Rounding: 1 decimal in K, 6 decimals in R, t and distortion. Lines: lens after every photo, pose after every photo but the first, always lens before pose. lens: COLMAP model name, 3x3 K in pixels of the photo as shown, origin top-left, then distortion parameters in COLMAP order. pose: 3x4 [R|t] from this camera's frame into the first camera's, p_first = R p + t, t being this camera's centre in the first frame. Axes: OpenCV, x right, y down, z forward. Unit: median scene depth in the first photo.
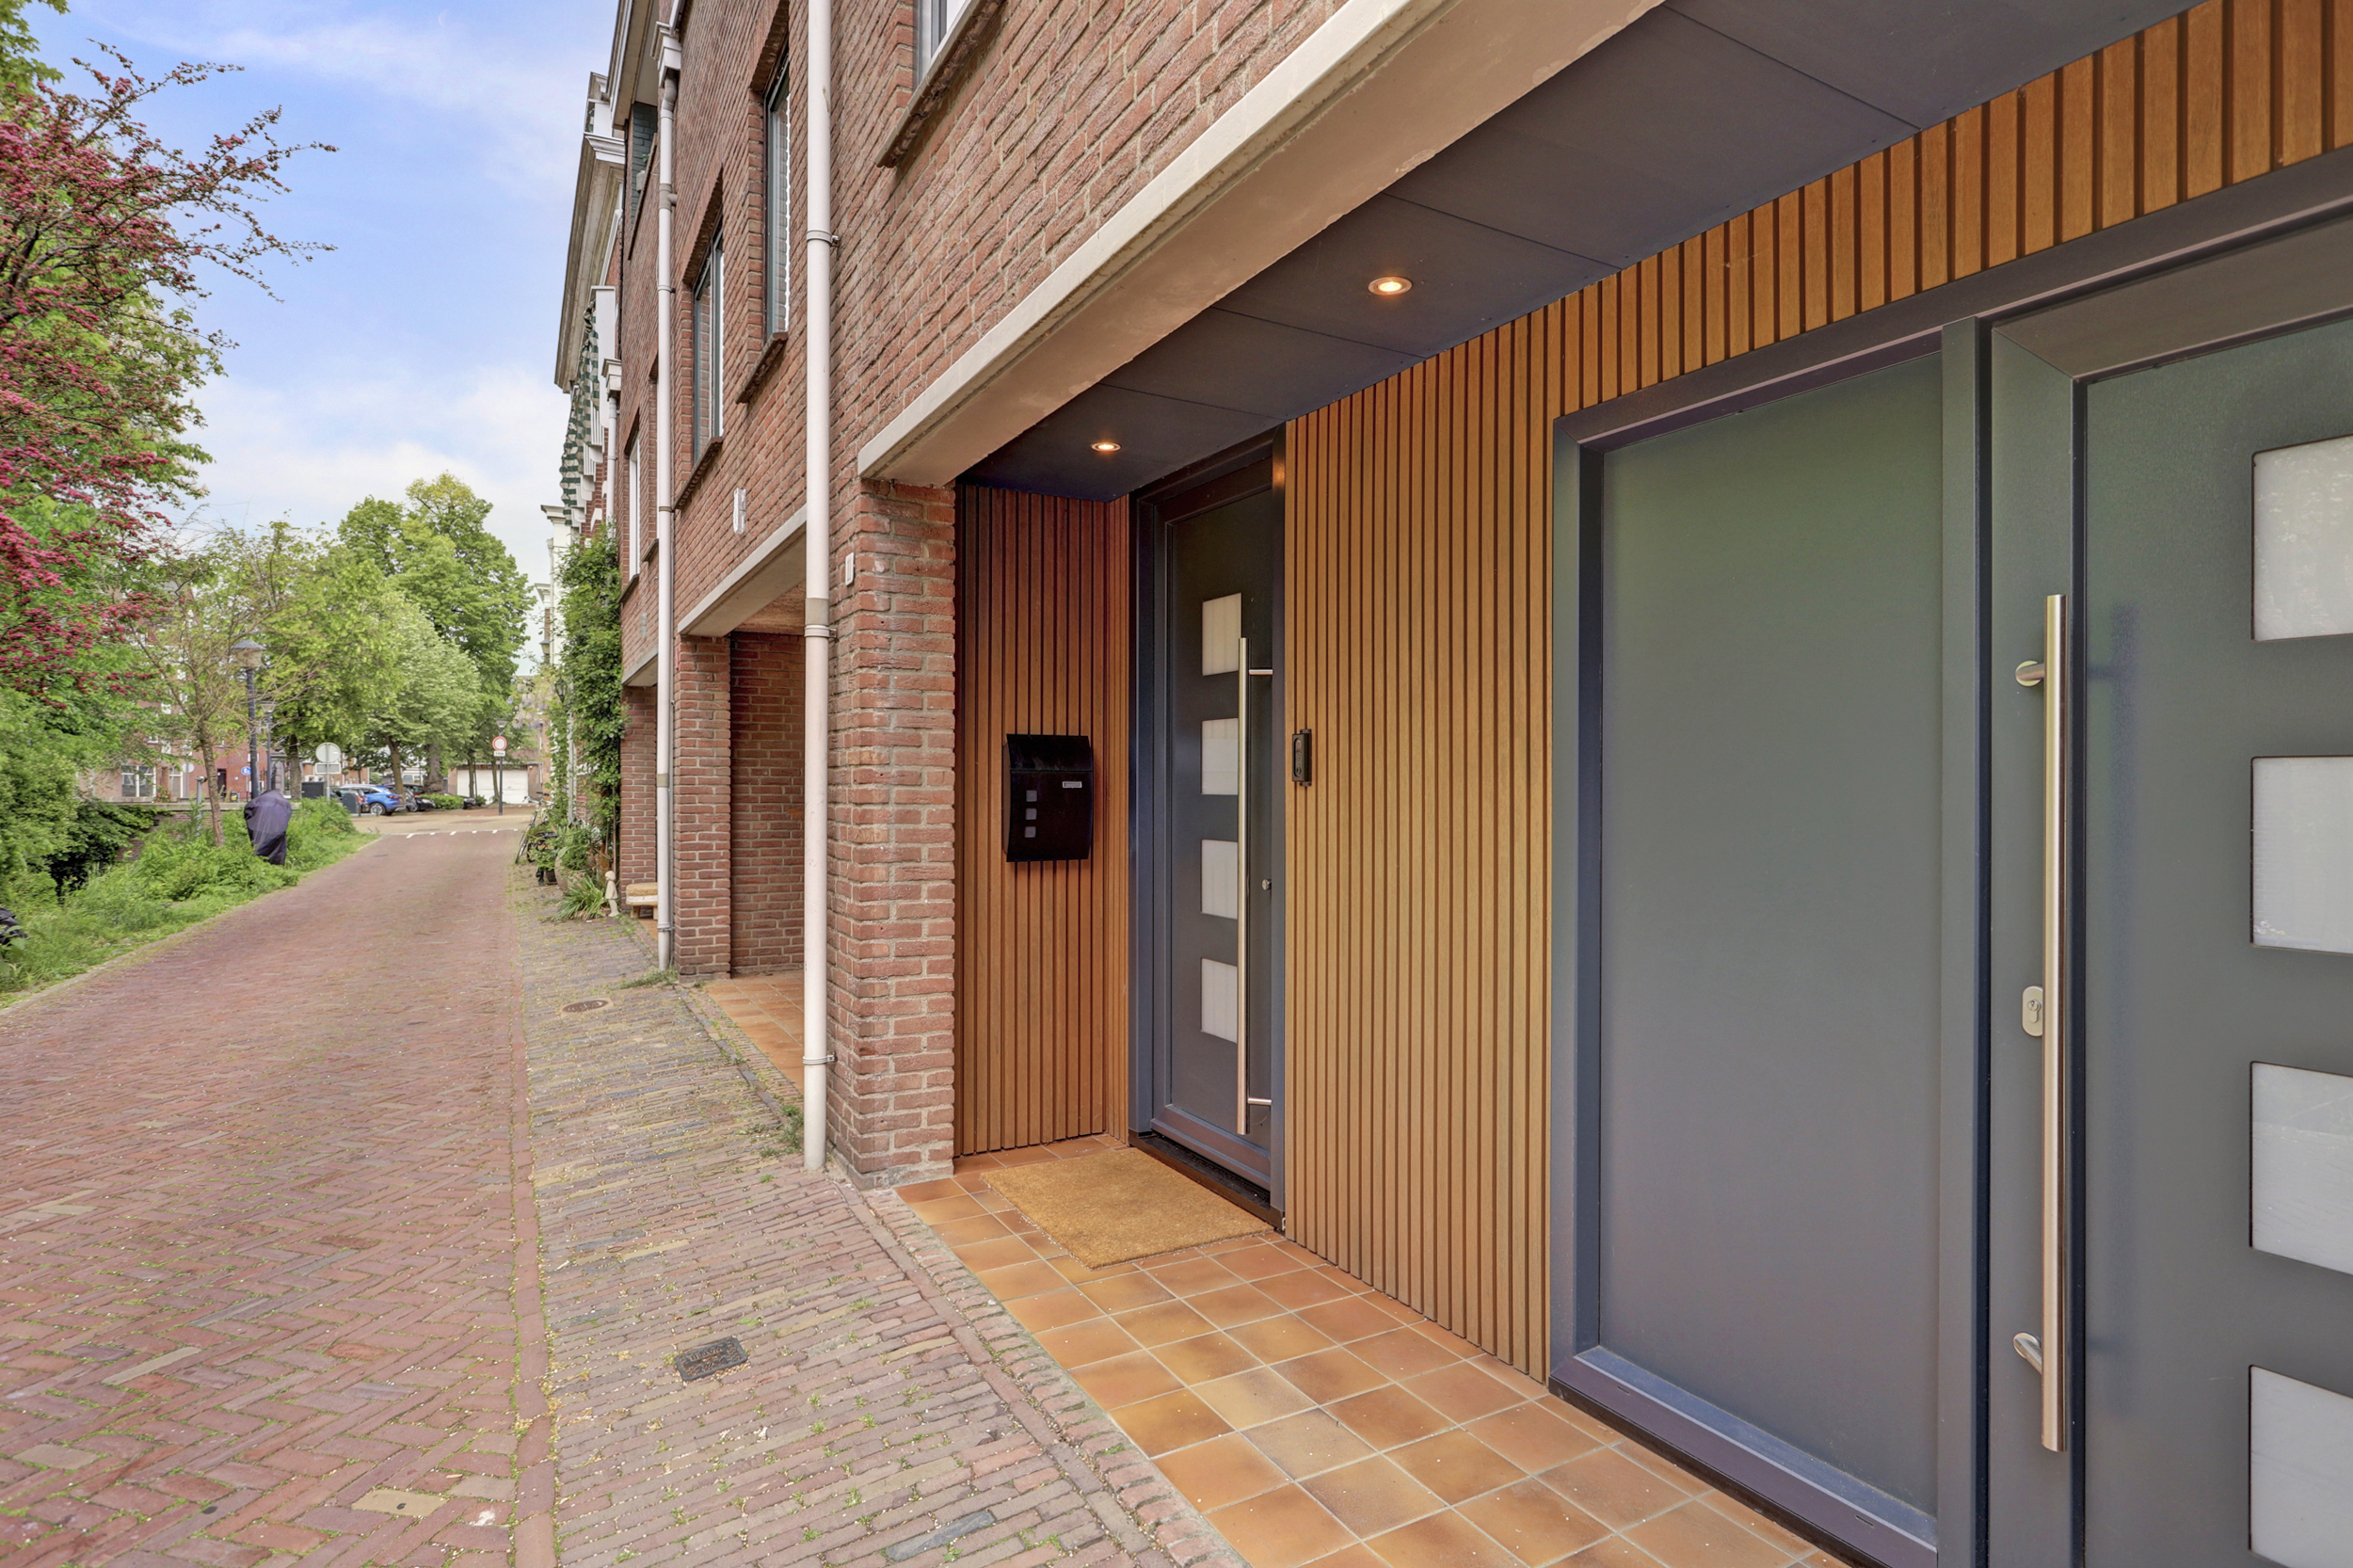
lens RADIAL K [[1218.6, 0, 1182.8], [0, 1218.6, 782.2], [0, 0, 1]] dist [-0.000953, -0.000297]
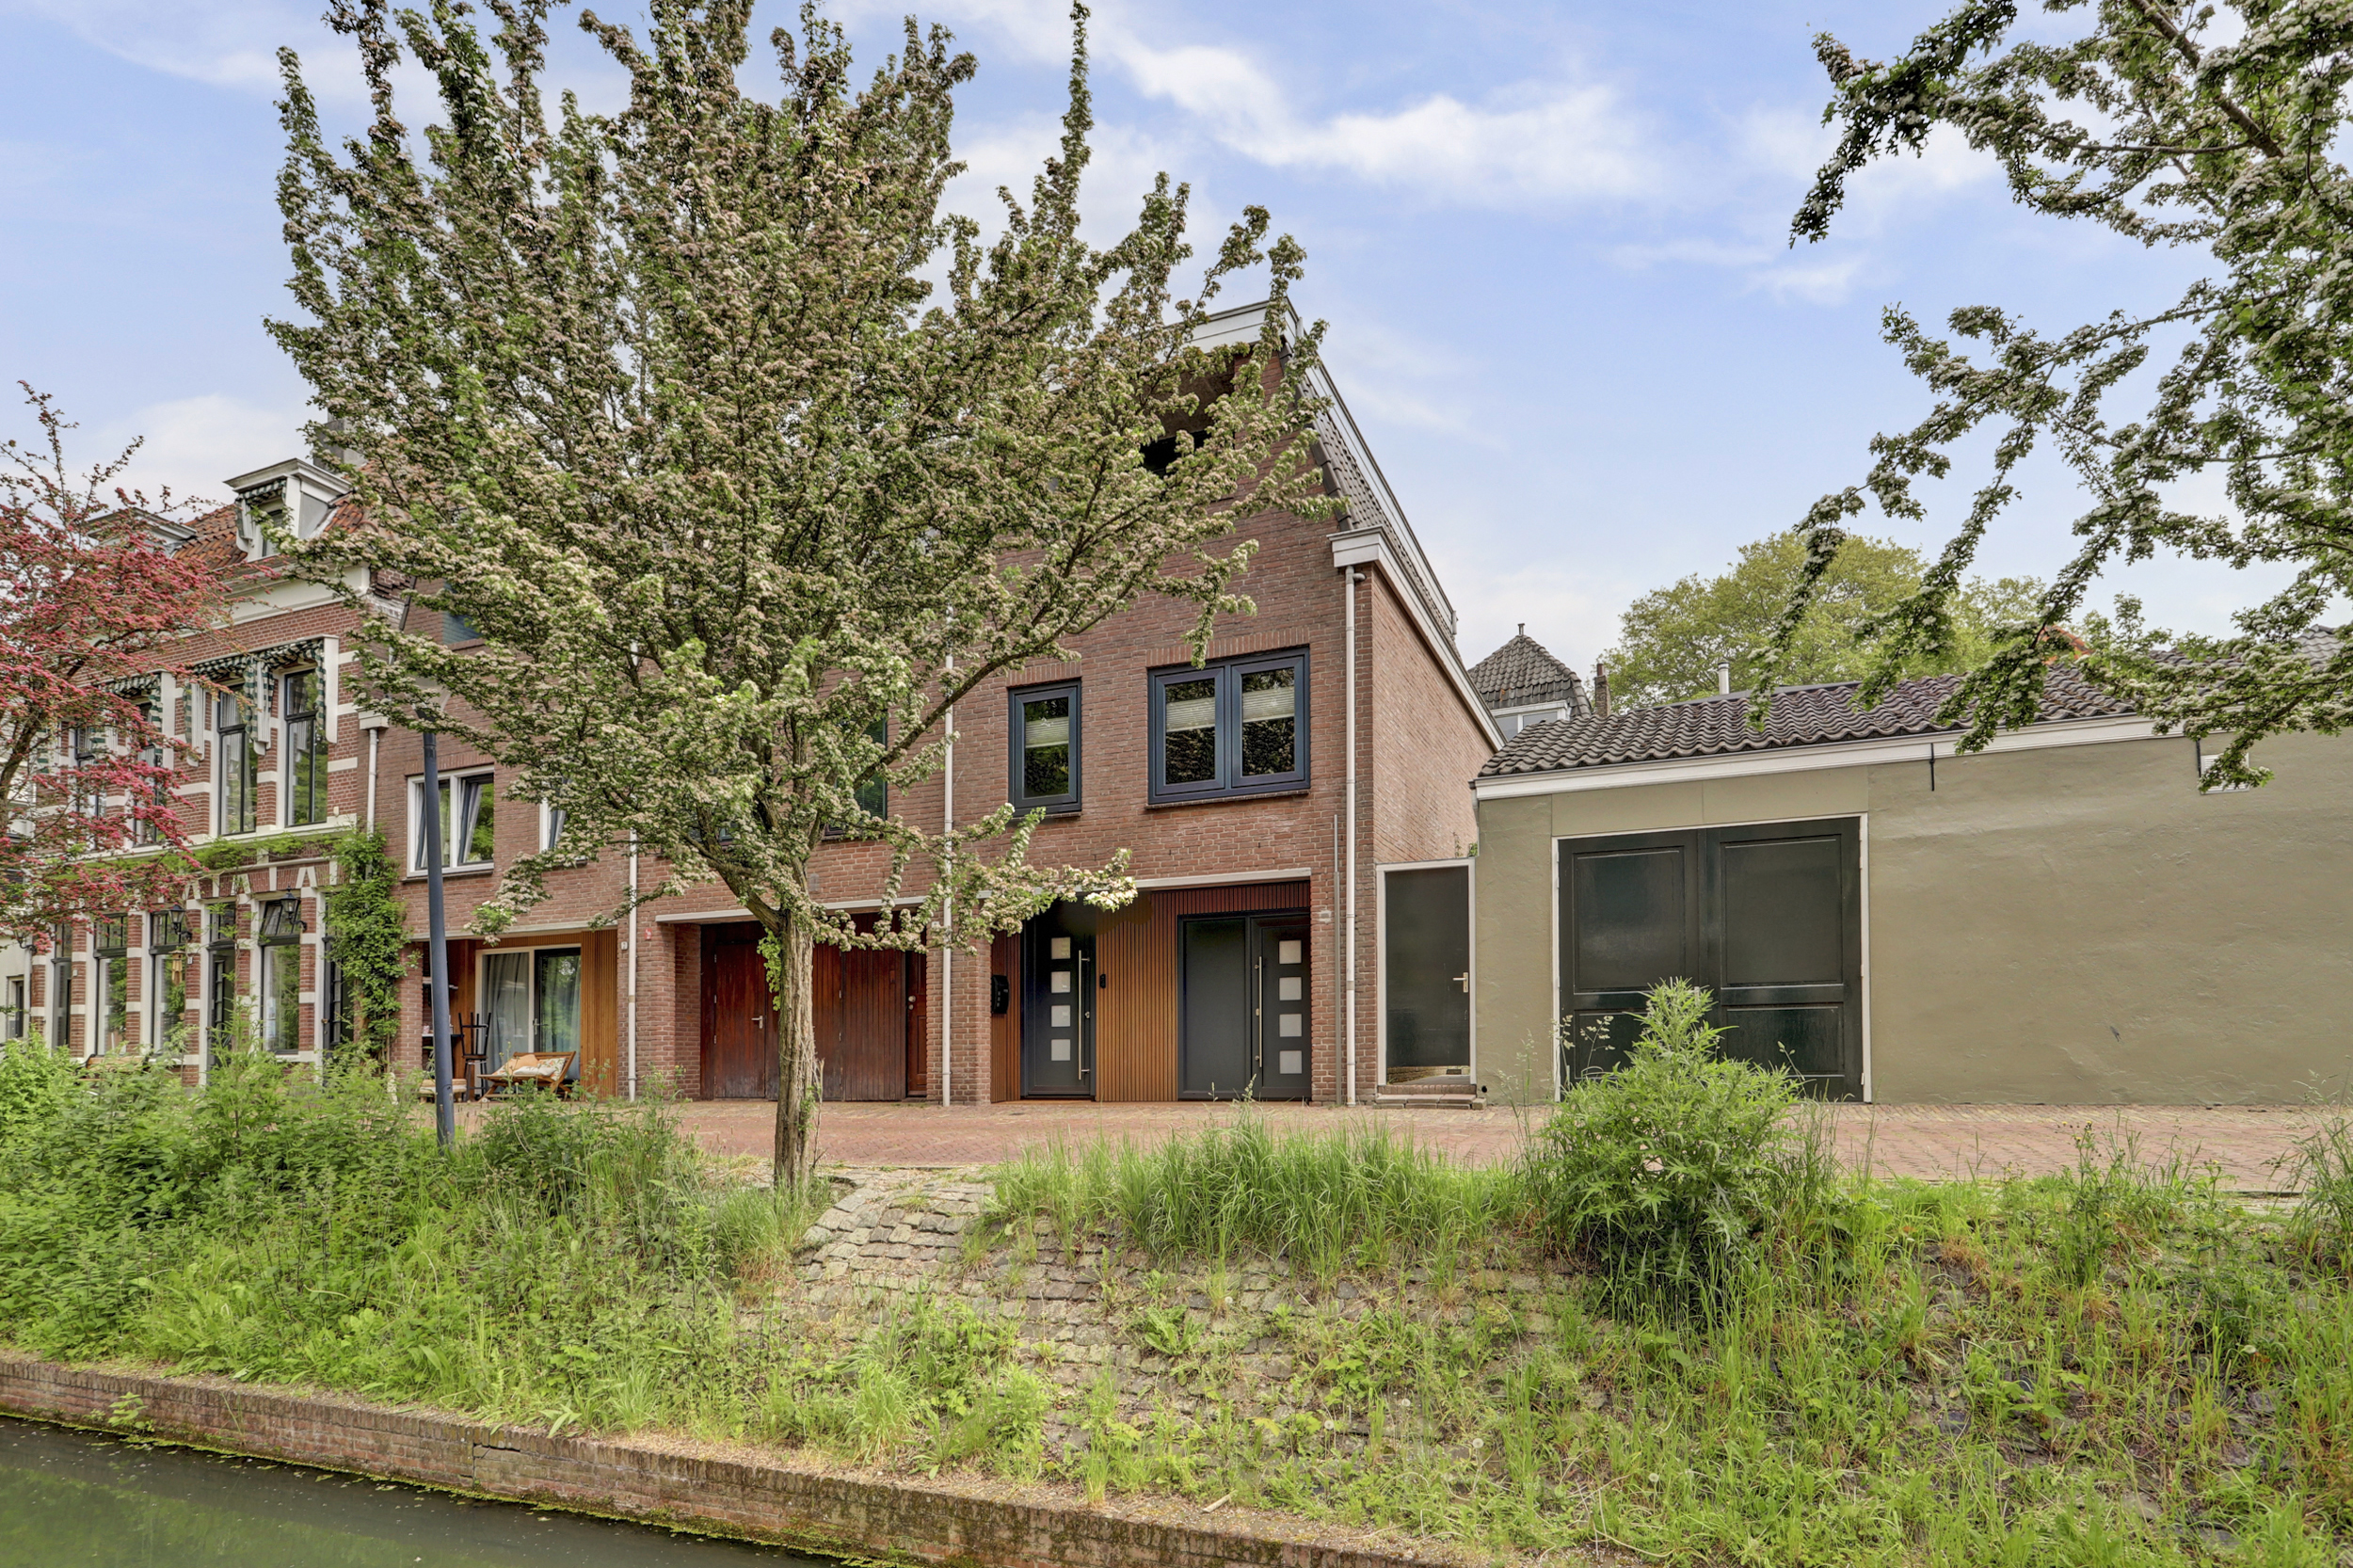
lens RADIAL K [[1242.9, 0, 1170.6], [0, 1242.9, 1034.6], [0, 0, 1]] dist [0.001276, 0.000453]
pose [[0.783770, -0.006017, 0.621022, -2.320012], [0.017135, 0.999782, -0.011939, 0.213534], [-0.620815, 0.019998, 0.783702, -2.416363]]
